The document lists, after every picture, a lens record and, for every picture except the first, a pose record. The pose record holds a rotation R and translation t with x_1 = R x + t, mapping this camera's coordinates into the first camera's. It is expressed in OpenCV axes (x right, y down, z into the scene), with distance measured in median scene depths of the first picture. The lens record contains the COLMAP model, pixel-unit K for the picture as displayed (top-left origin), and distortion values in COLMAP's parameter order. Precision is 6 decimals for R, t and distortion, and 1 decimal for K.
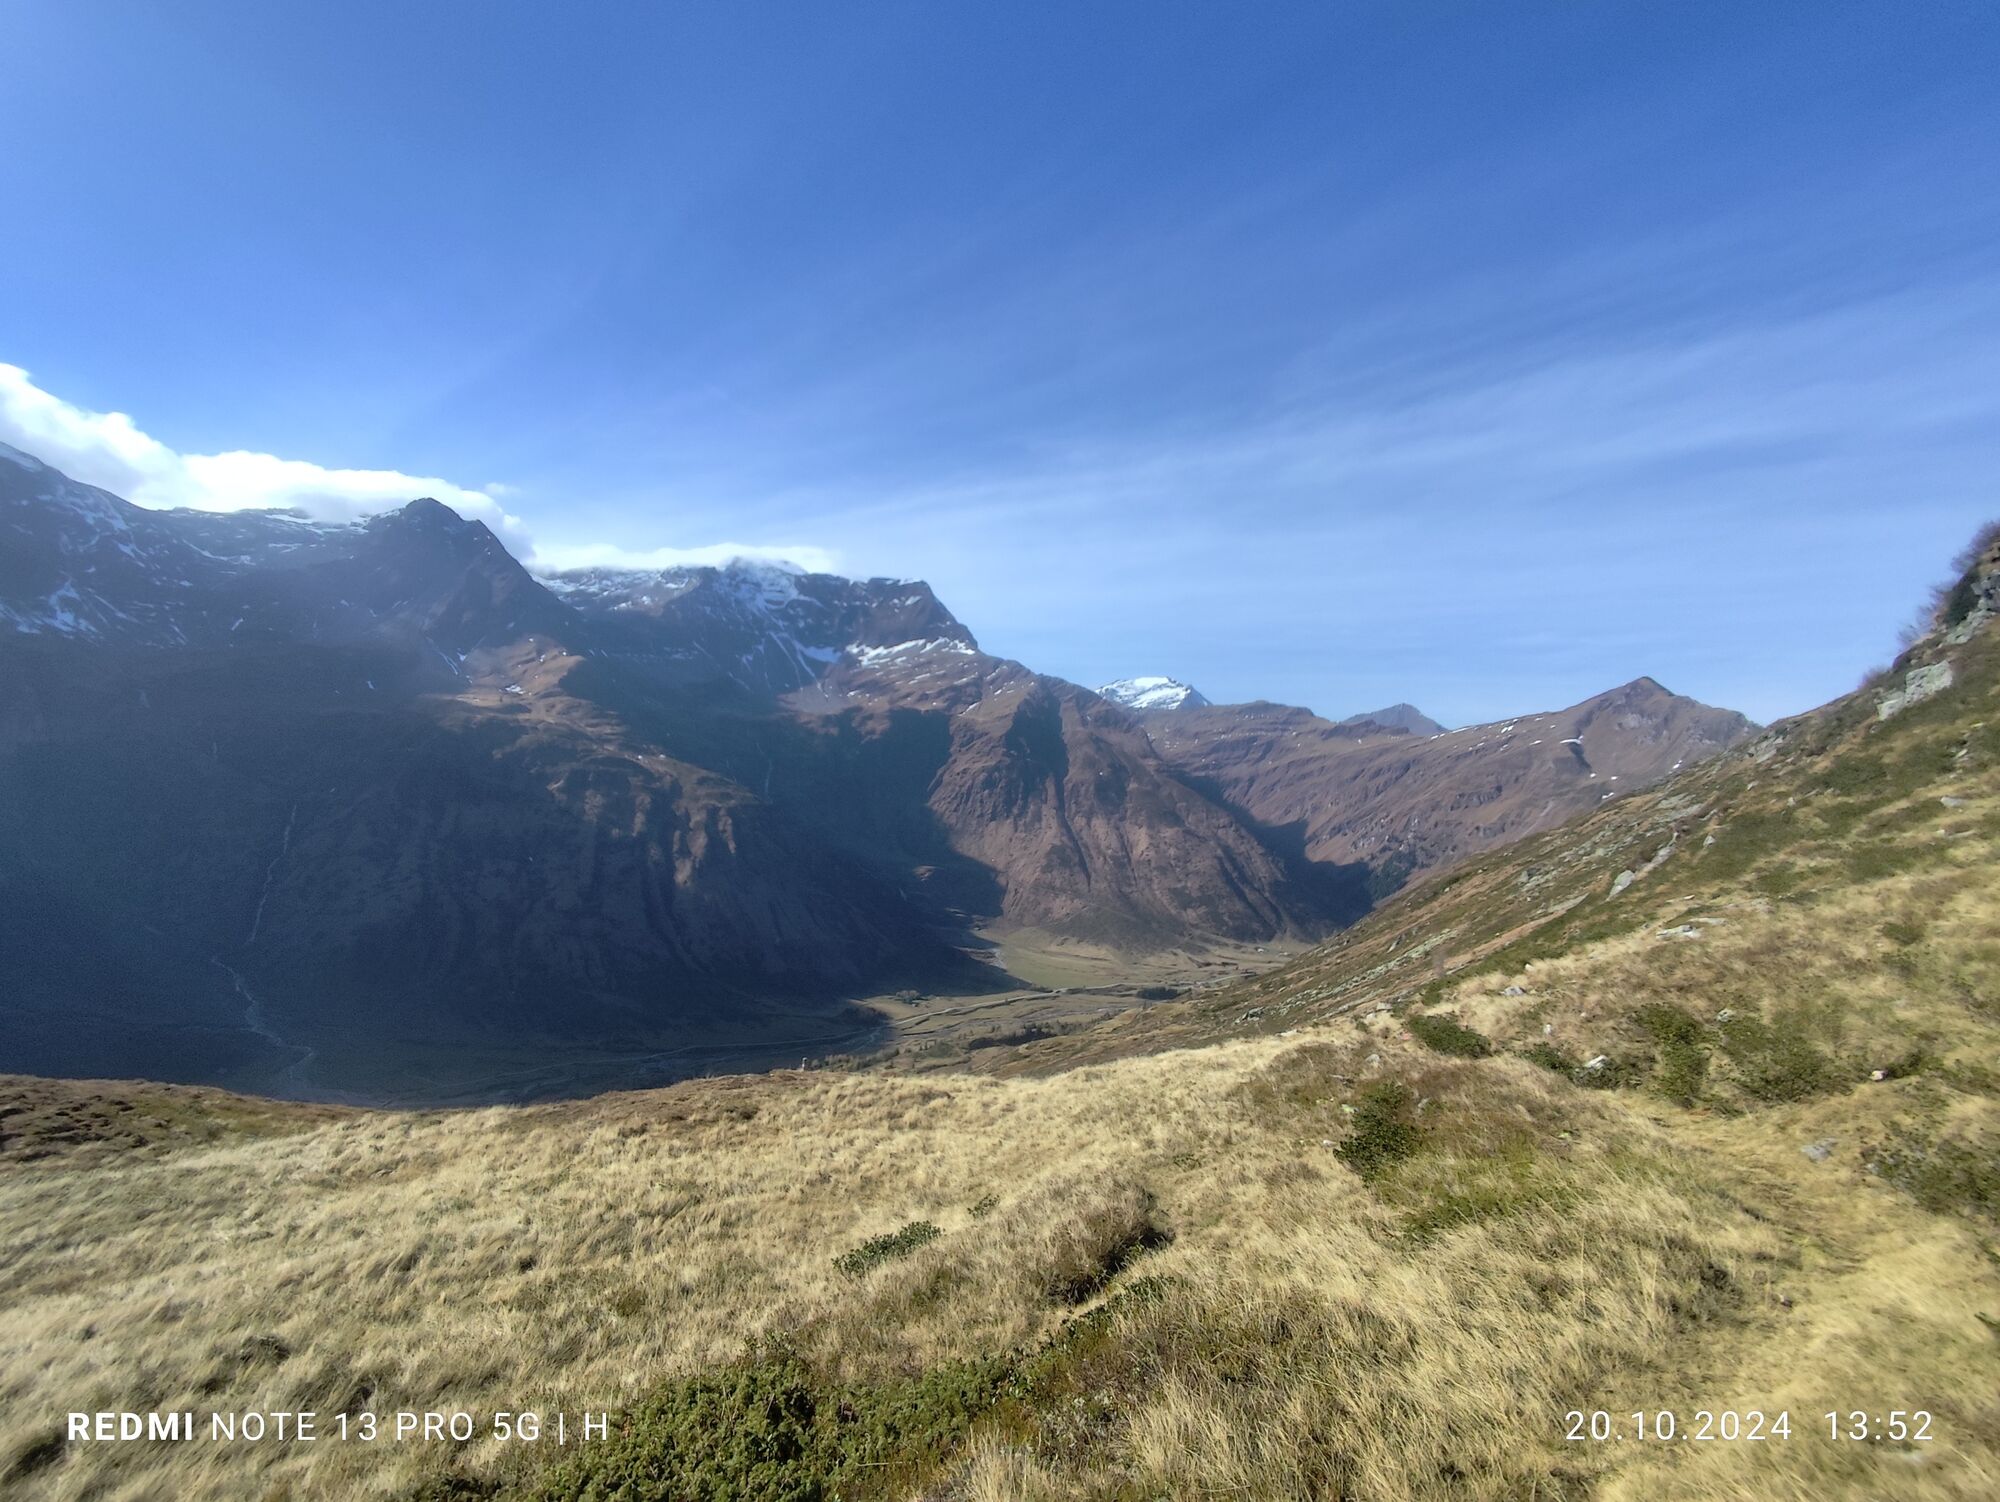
lens RADIAL K [[929.1, 0, 1000.0], [0, 929.1, 745.7], [0, 0, 1]] dist [-0.000070, 0.000126]
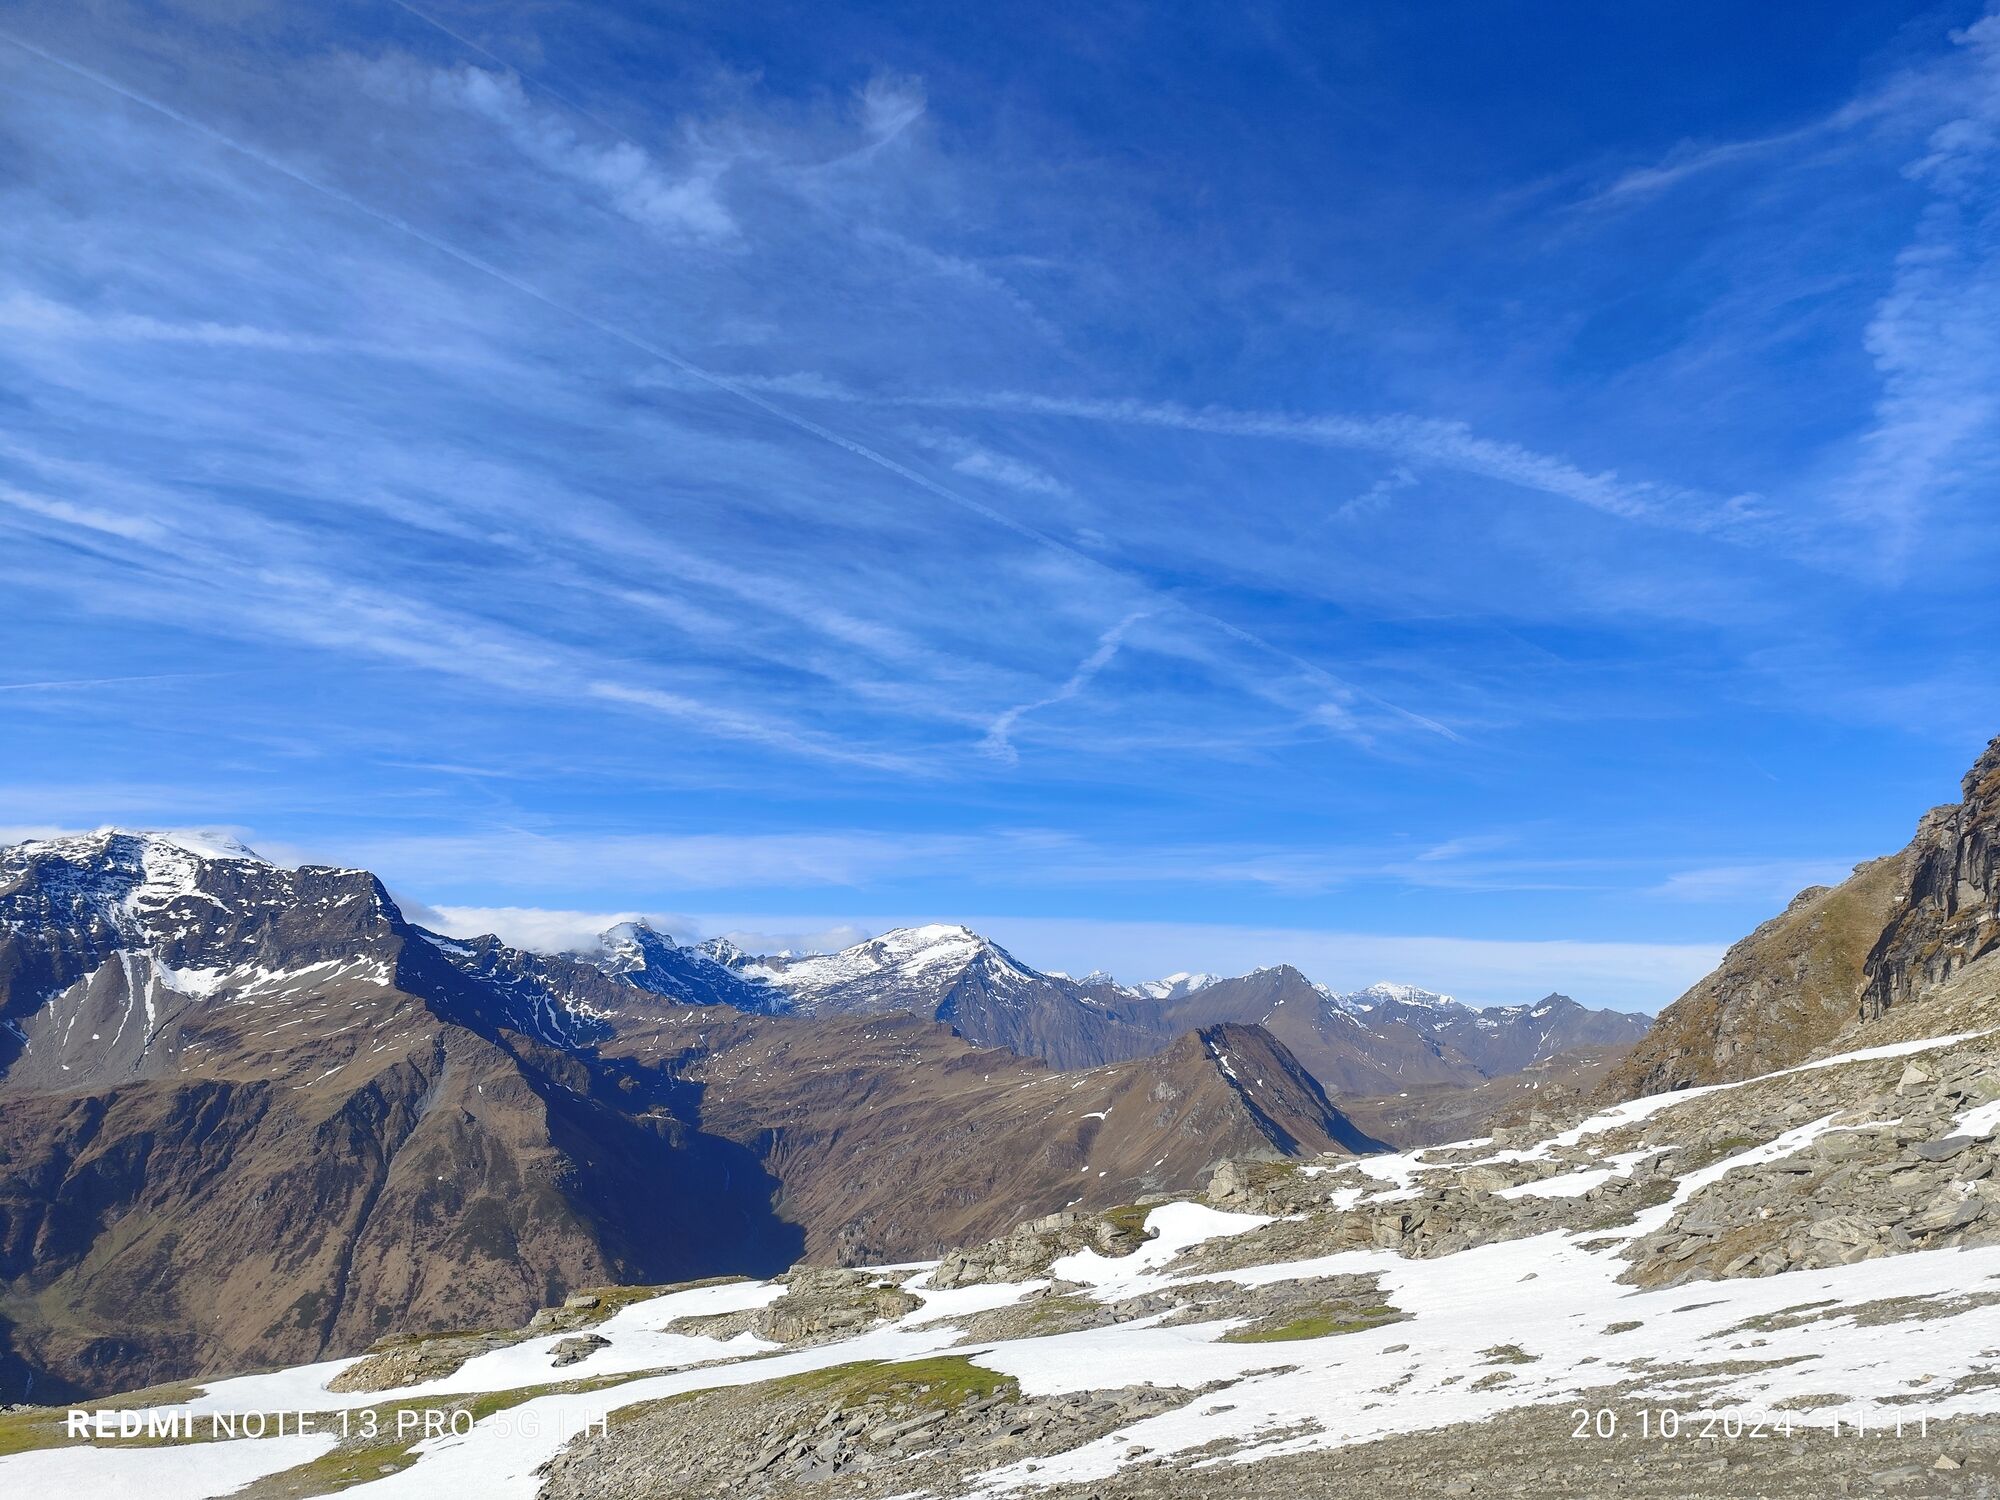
lens RADIAL K [[1349.5, 0, 1001.6], [0, 1349.5, 754.6], [0, 0, 1]] dist [-0.003900, -0.005949]
pose [[0.994329, 0.016467, 0.105062, 0.312130], [0.001485, 0.985692, -0.168551, -0.087871], [-0.106334, 0.167751, 0.980078, -0.136938]]
